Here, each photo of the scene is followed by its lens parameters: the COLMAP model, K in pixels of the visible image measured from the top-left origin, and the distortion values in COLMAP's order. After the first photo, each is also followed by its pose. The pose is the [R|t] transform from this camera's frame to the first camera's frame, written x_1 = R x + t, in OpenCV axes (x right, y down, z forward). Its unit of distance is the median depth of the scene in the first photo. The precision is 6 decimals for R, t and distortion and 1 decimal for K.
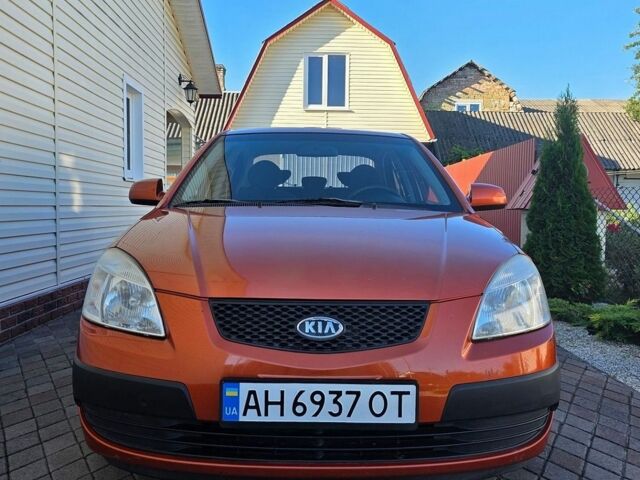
lens RADIAL K [[587.0, 0, 318.9], [0, 587.0, 245.1], [0, 0, 1]] dist [0.007306, -0.012860]
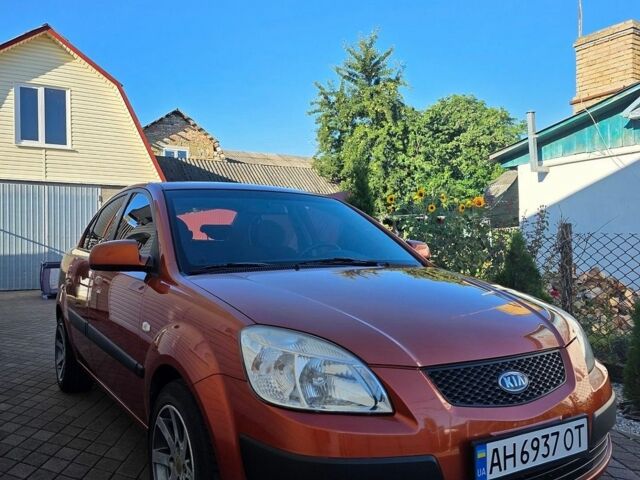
lens RADIAL K [[587.0, 0, 318.7], [0, 587.0, 244.7], [0, 0, 1]] dist [0.007306, -0.012860]
pose [[0.846074, -0.010828, 0.532956, -0.113884], [0.048761, 0.997174, -0.057149, -0.009412], [-0.530831, 0.074339, 0.844211, 0.027991]]
